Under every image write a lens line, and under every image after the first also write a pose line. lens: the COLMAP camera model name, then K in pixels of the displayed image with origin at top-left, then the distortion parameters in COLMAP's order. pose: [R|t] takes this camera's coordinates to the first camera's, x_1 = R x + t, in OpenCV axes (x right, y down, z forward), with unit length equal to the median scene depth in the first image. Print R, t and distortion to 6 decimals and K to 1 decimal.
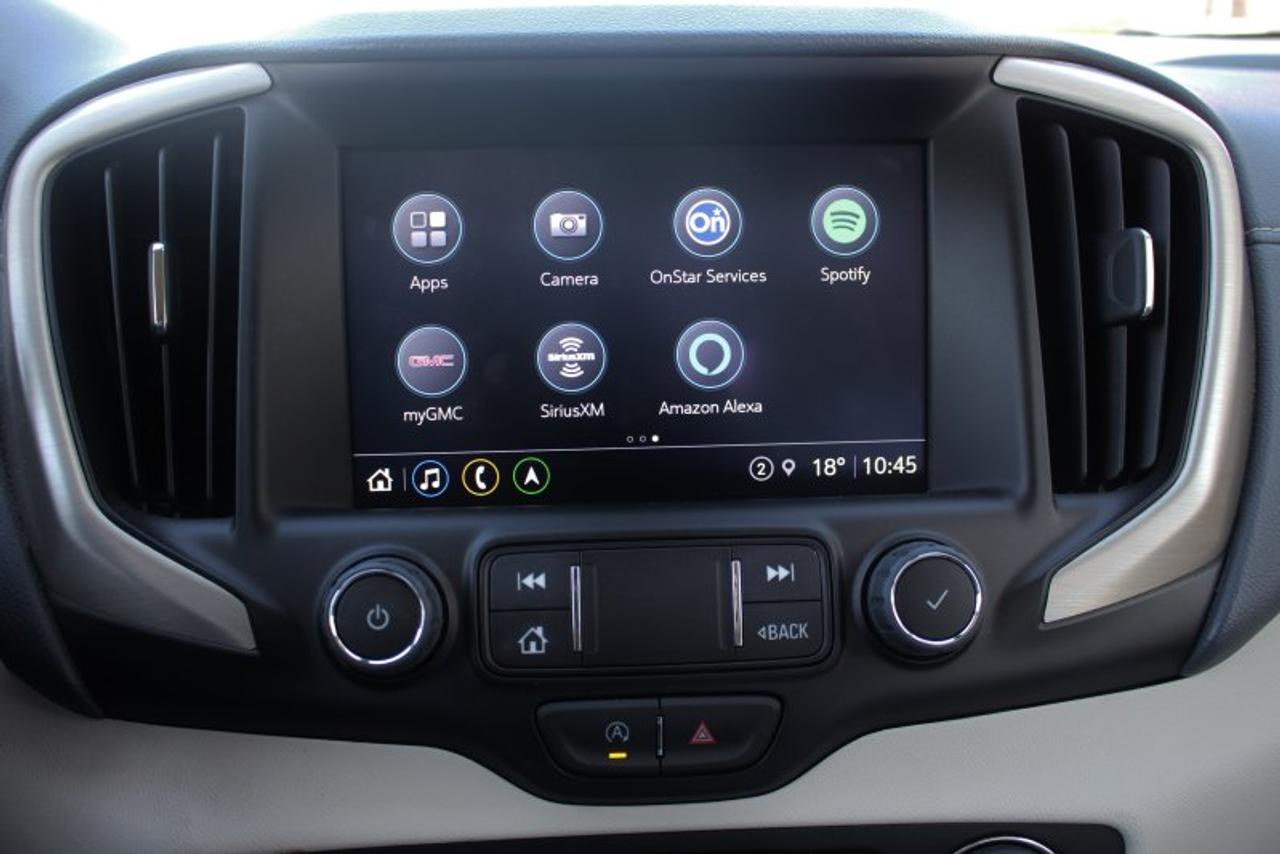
lens RADIAL K [[1225.7, 0, 634.5], [0, 1225.7, 421.0], [0, 0, 1]] dist [-0.099070, 0.000000]
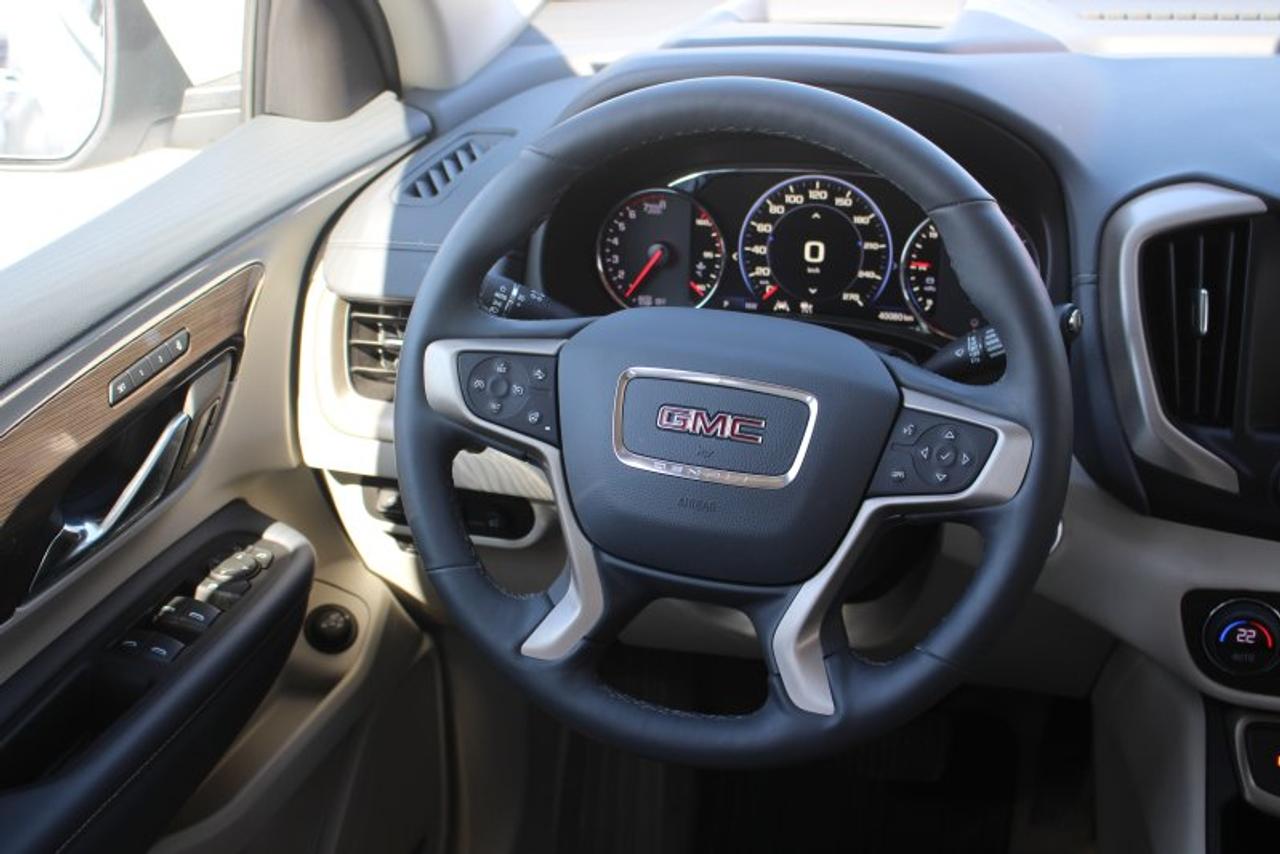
lens RADIAL K [[1745.0, 0, 612.2], [0, 1745.0, 421.0], [0, 0, 1]] dist [-0.092290, 0.000000]
pose [[0.930137, 0.118903, -0.347431, -0.294233], [-0.061610, 0.983245, 0.171562, -0.376113], [0.362009, -0.138171, 0.921878, -2.112247]]
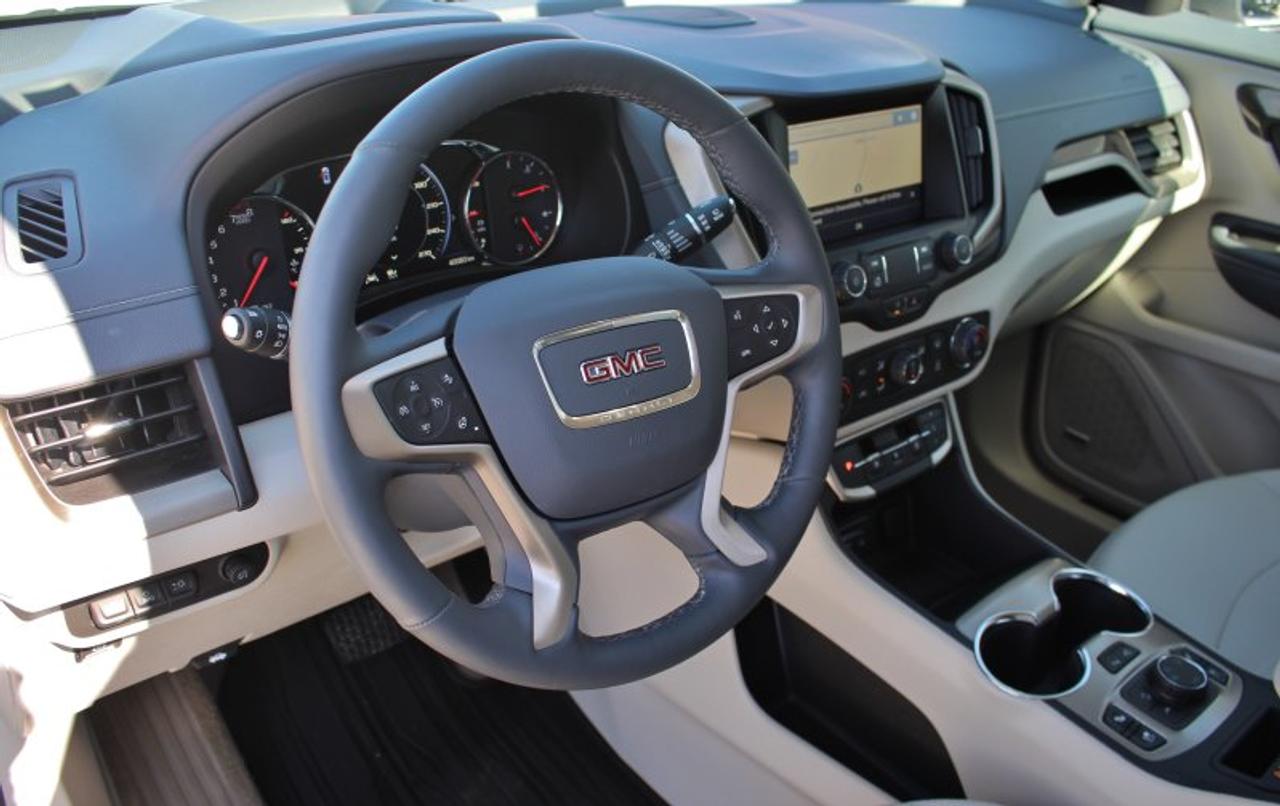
lens RADIAL K [[1115.1, 0, 645.3], [0, 1115.1, 412.8], [0, 0, 1]] dist [-0.123251, 0.018145]
pose [[0.815052, -0.237567, 0.528442, -2.147941], [0.103782, 0.957183, 0.270242, -0.332386], [-0.570016, -0.165418, 0.804809, -1.027036]]
